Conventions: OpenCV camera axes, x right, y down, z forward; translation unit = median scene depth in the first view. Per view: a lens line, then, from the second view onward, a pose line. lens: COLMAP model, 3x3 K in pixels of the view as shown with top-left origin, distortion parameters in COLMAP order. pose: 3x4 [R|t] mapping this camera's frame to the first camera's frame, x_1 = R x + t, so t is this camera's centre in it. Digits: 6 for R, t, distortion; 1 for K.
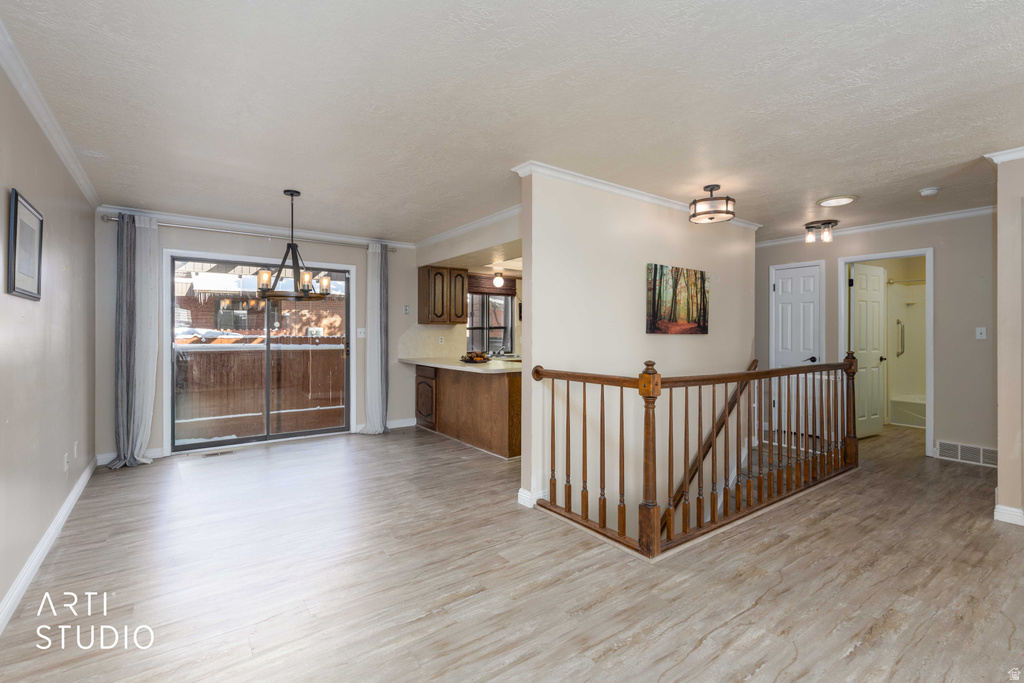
lens RADIAL K [[464.6, 0, 513.4], [0, 464.6, 336.1], [0, 0, 1]] dist [0.006171, 0.000148]
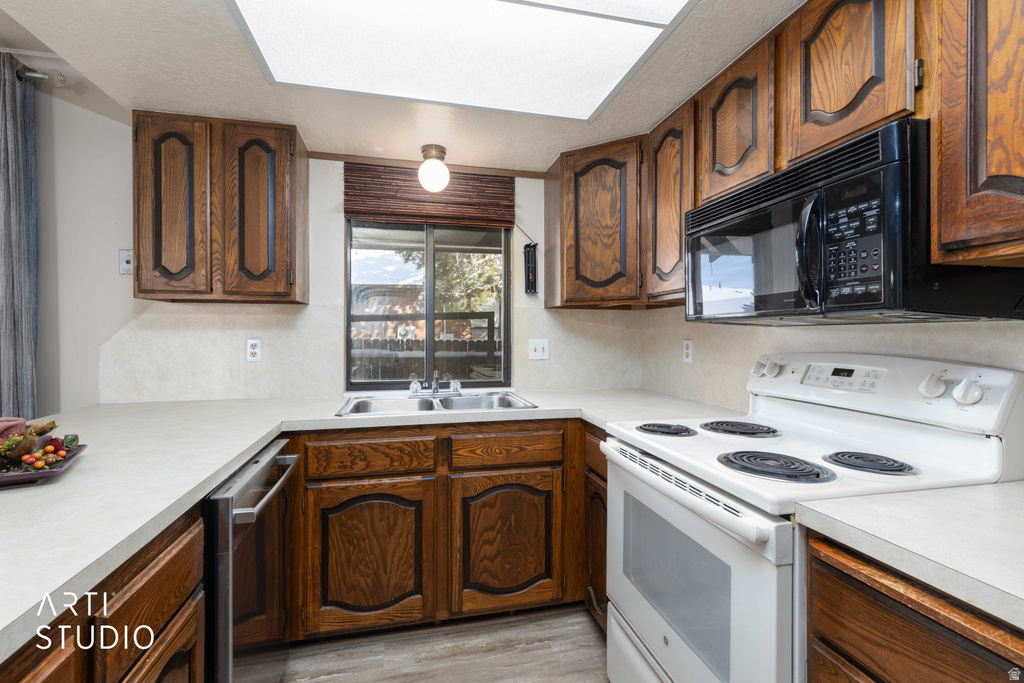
lens RADIAL K [[464.6, 0, 513.4], [0, 464.6, 336.1], [0, 0, 1]] dist [0.006171, 0.000148]
pose [[0.921528, 0.000337, -0.388311, 0.233322], [-0.000909, 0.999999, -0.001291, -0.002042], [0.388310, 0.001542, 0.921528, 1.108579]]
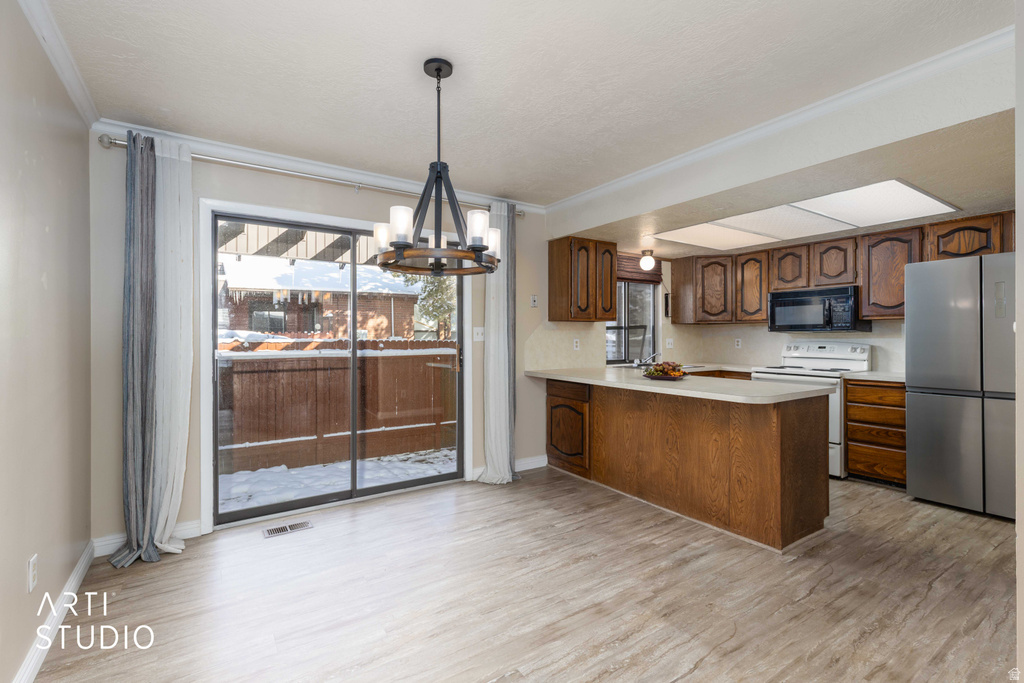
lens RADIAL K [[462.5, 0, 511.5], [0, 462.5, 338.3], [0, 0, 1]] dist [0.007436, 0.000048]
pose [[0.999095, -0.003919, -0.042363, -0.329921], [0.003856, 0.999991, -0.001570, 0.000318], [0.042369, 0.001405, 0.999101, 0.424751]]
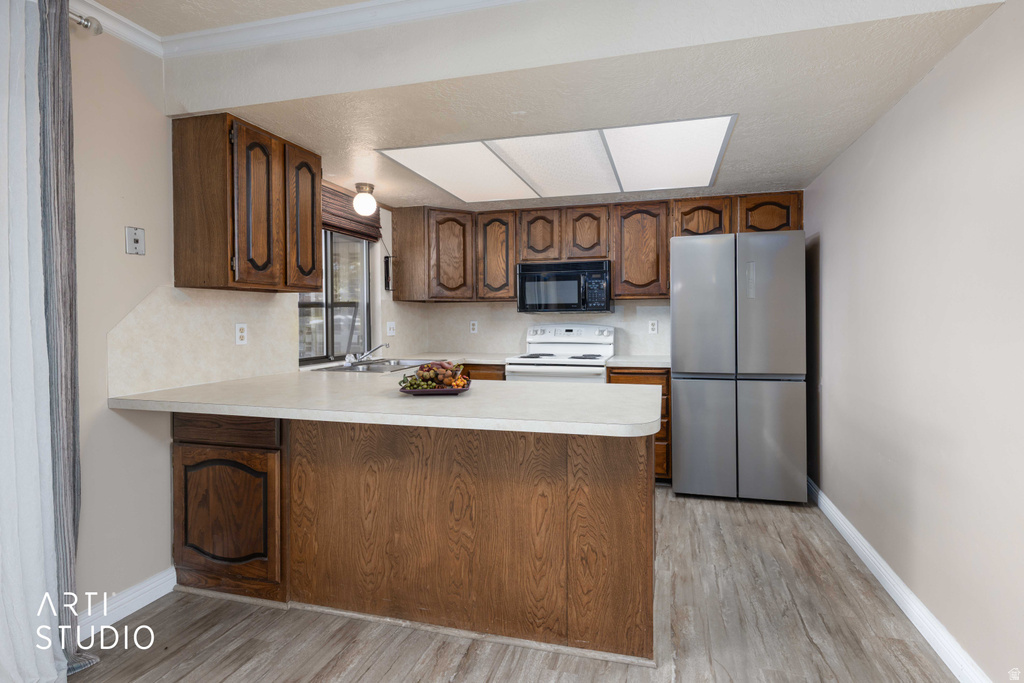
lens RADIAL K [[490.2, 0, 545.4], [0, 490.2, 325.6], [0, 0, 1]] dist [0.007152, 0.000137]
pose [[0.767472, -0.016266, 0.640876, -0.325244], [0.010172, 0.999861, 0.013196, -0.000892], [-0.641002, -0.003608, 0.767531, 0.788641]]
